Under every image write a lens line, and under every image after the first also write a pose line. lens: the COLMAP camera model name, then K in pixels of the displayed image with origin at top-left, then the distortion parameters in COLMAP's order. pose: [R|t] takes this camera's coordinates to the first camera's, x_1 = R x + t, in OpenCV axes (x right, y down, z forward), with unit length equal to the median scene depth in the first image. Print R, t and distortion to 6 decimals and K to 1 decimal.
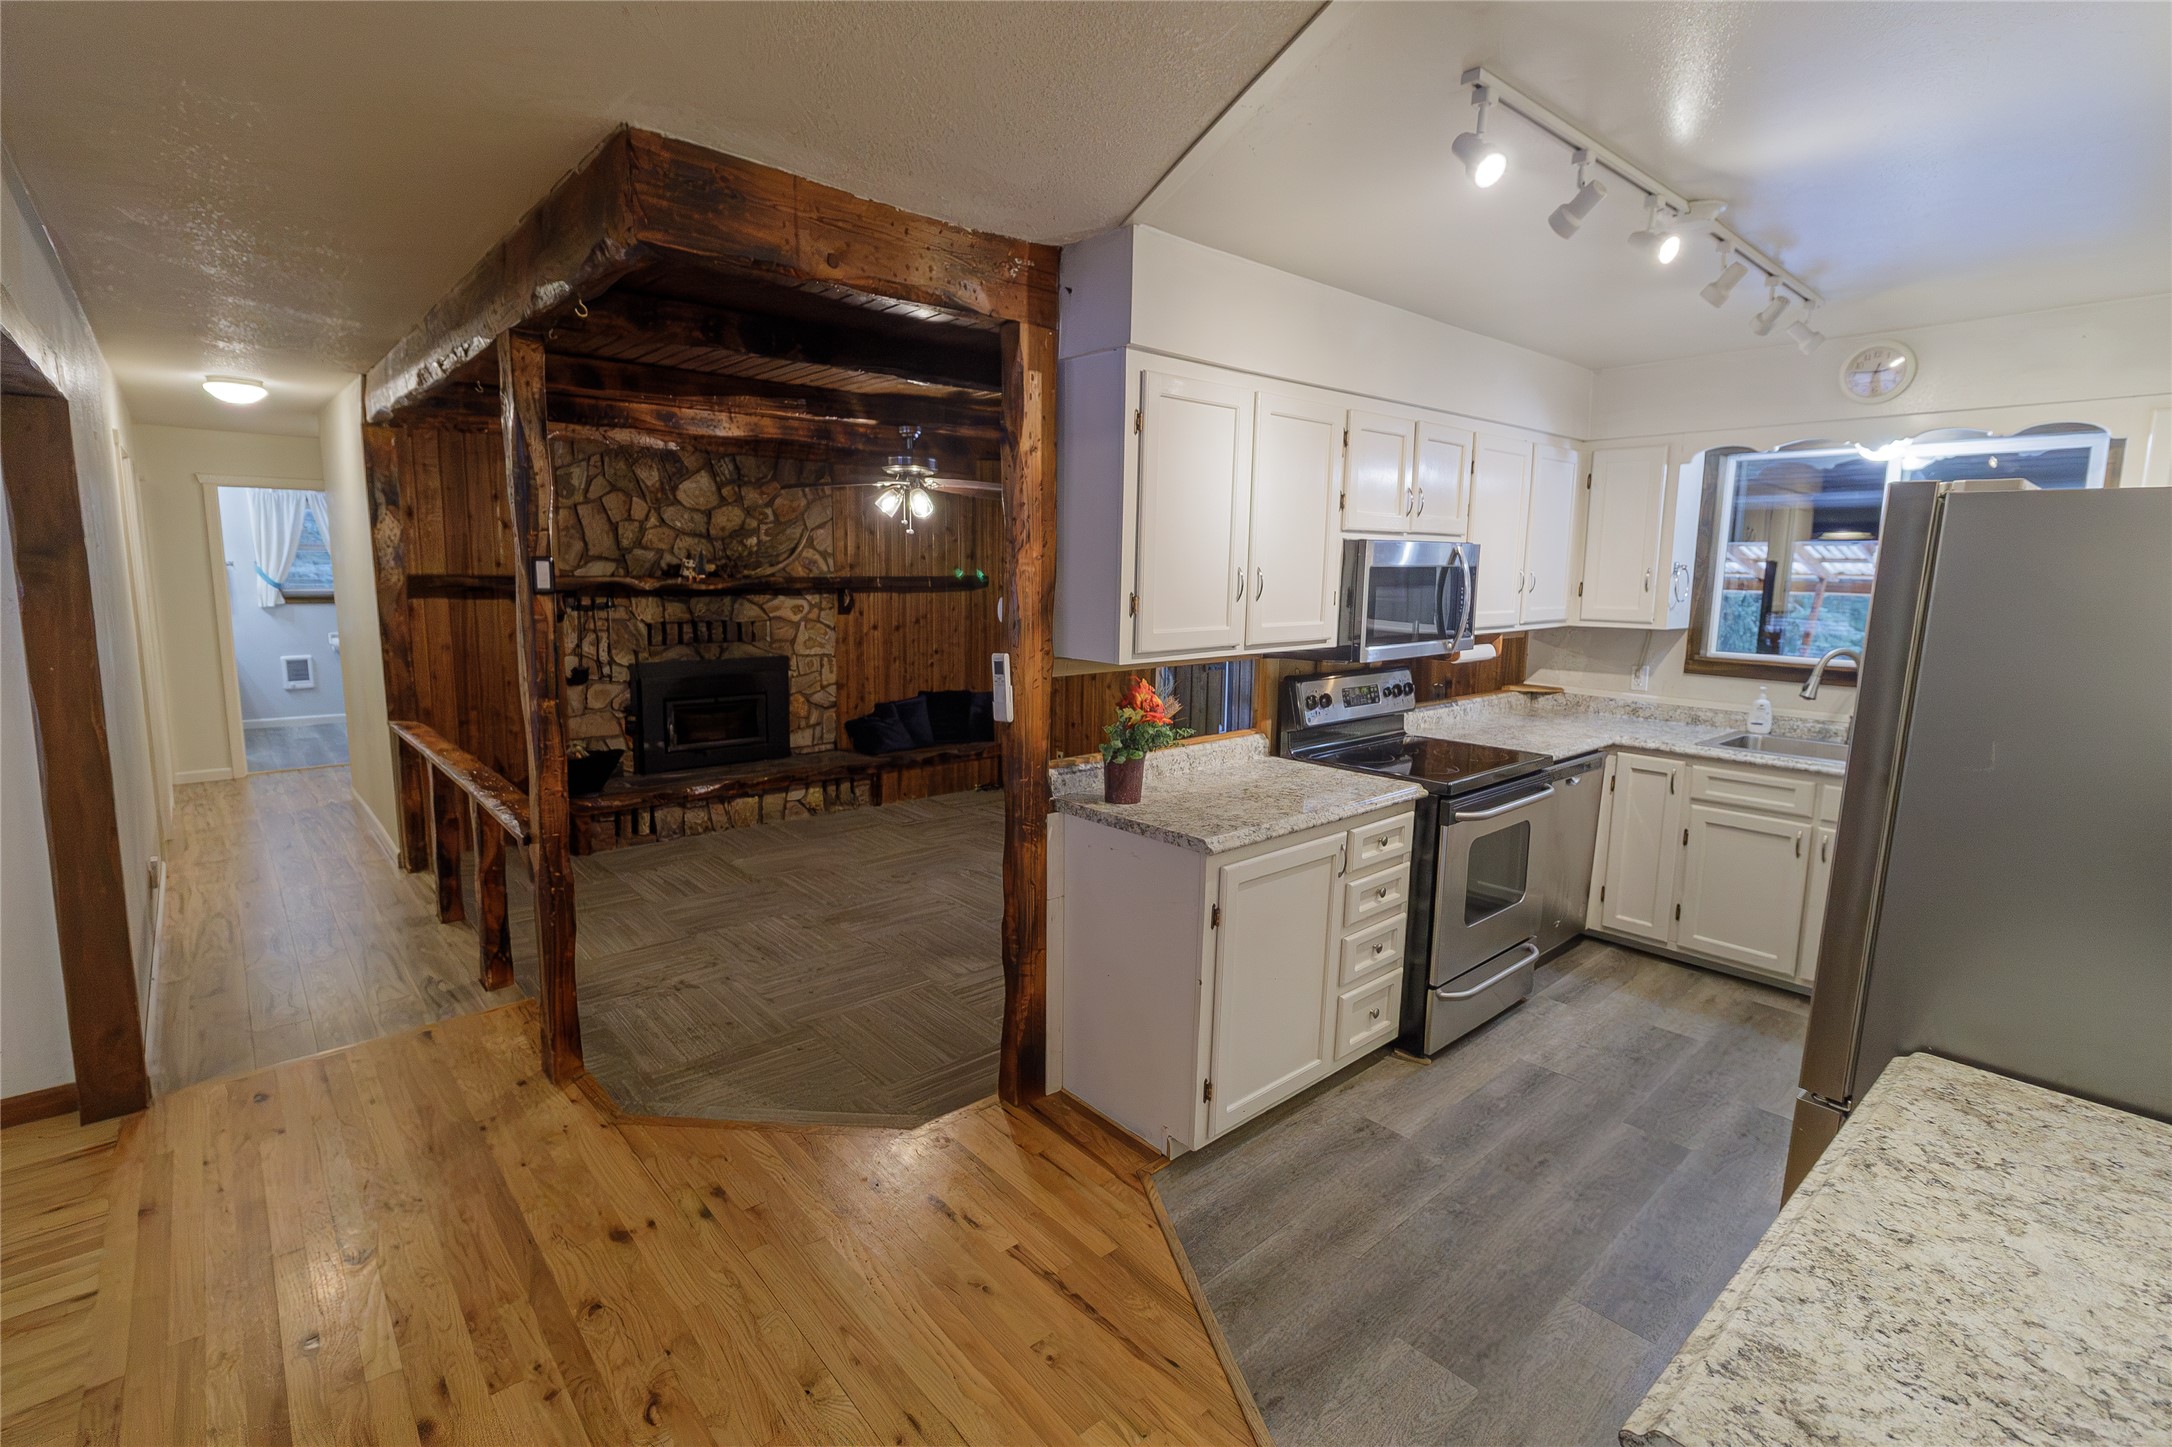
lens RADIAL K [[999.7, 0, 1083.5], [0, 999.7, 708.9], [0, 0, 1]] dist [0.002091, -0.000316]
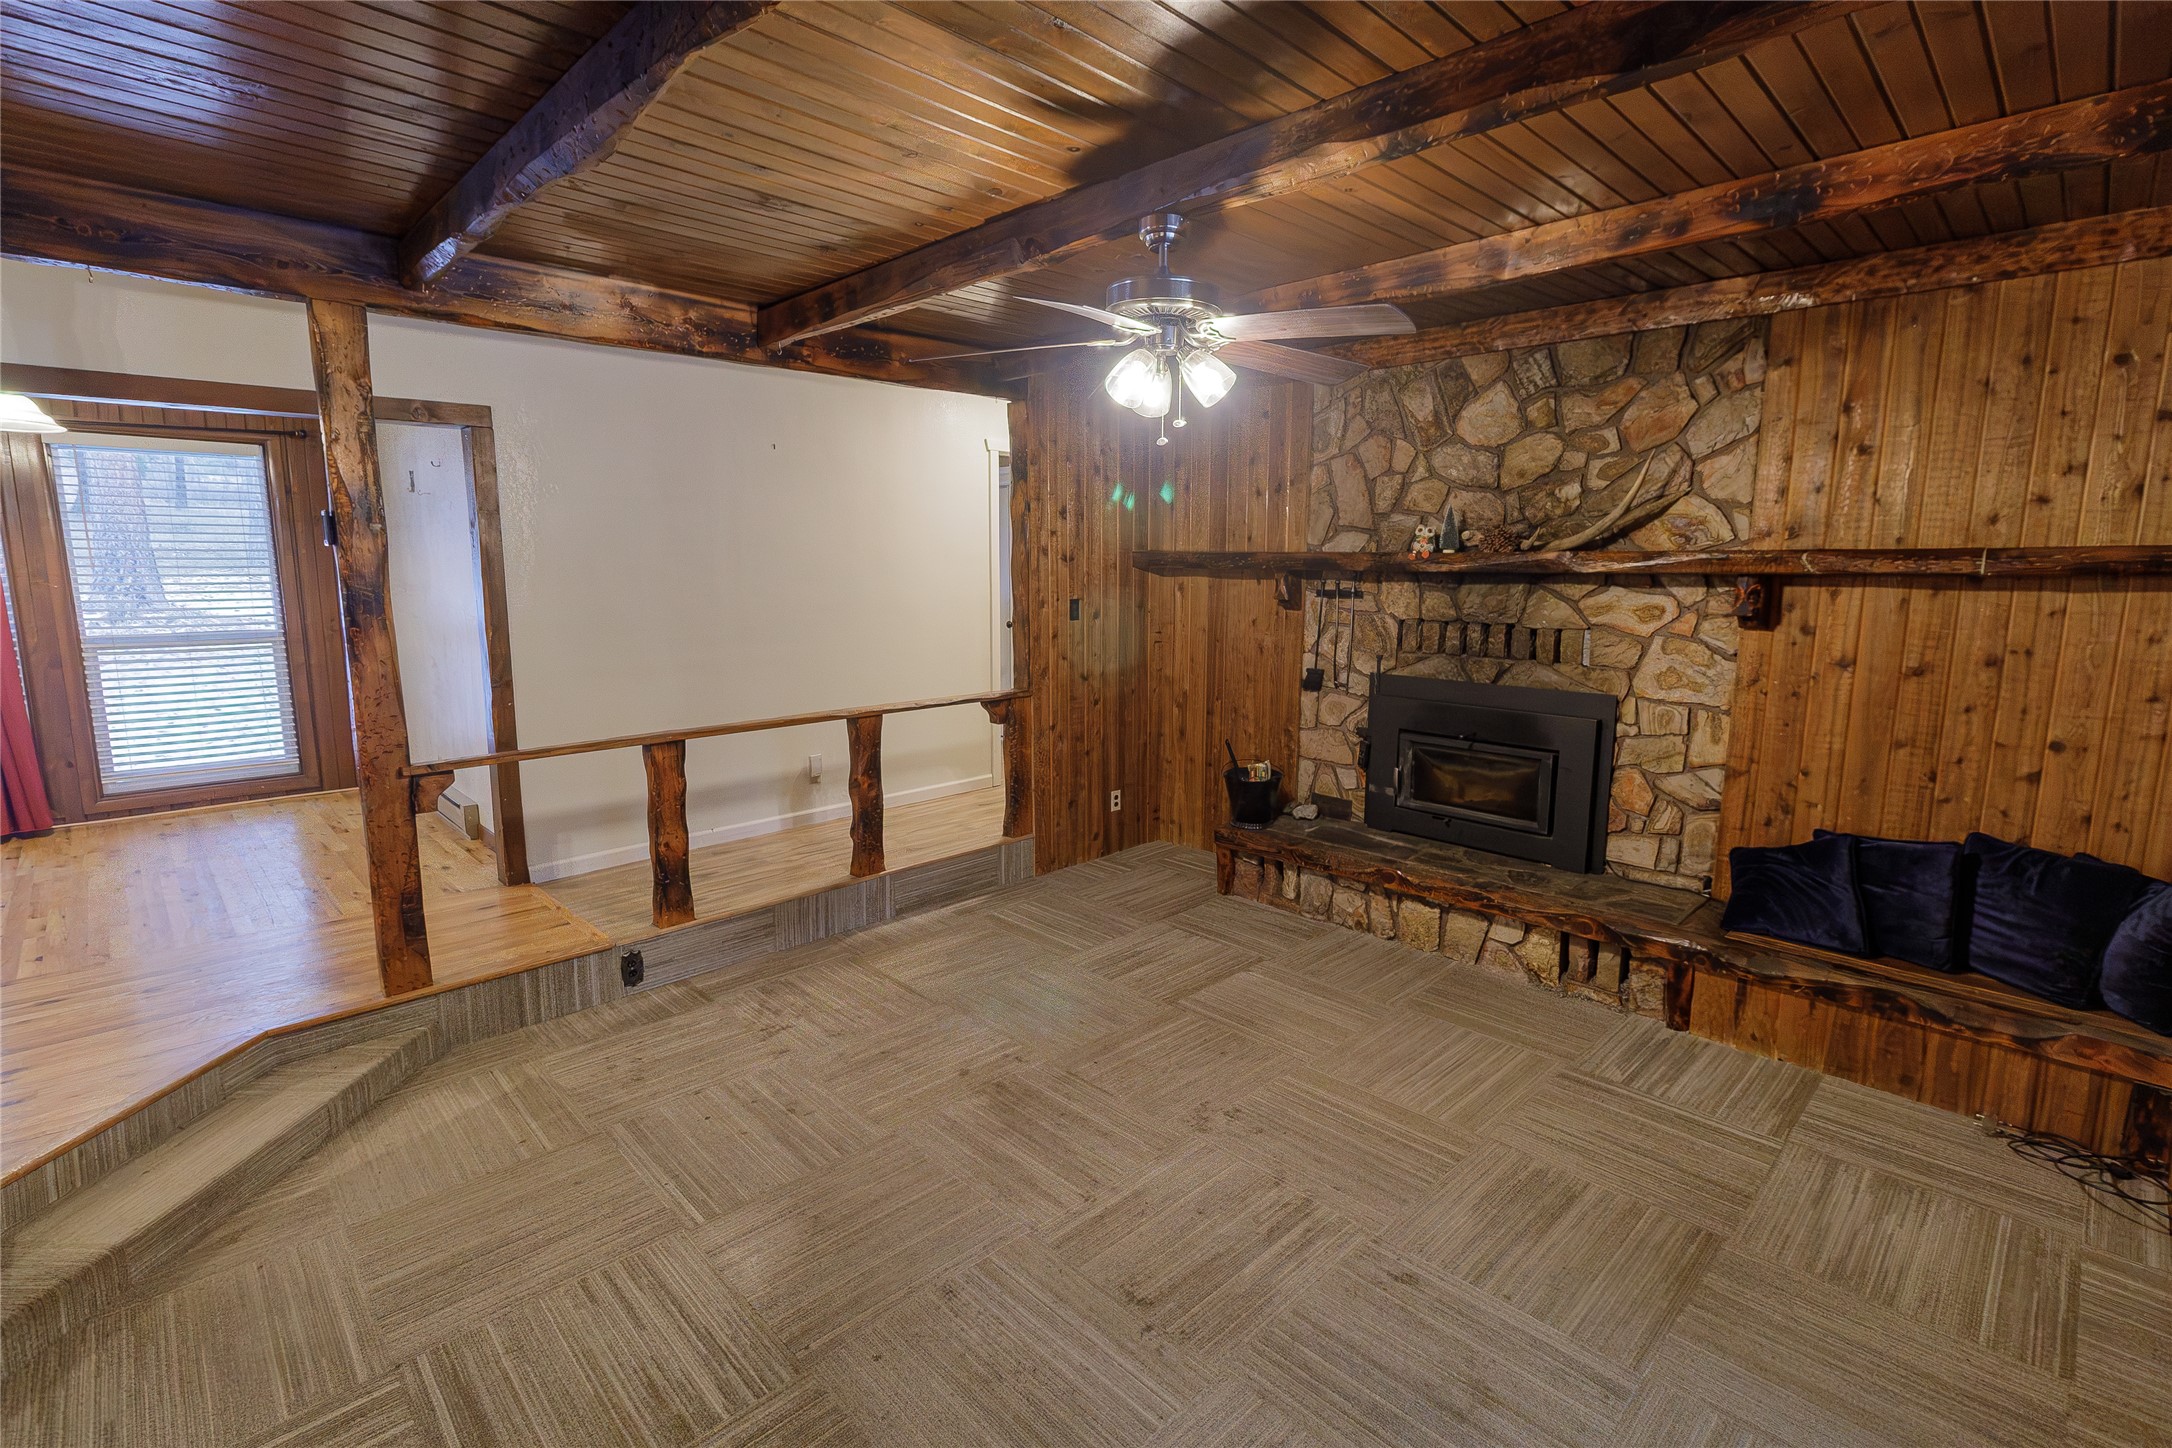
lens RADIAL K [[999.7, 0, 1088.8], [0, 999.7, 707.2], [0, 0, 1]] dist [0.002091, -0.000316]
pose [[0.061816, 0.137265, -0.988604, 0.268241], [-0.143742, 0.981397, 0.127276, -0.087448], [0.987683, 0.134236, 0.080397, 0.775122]]
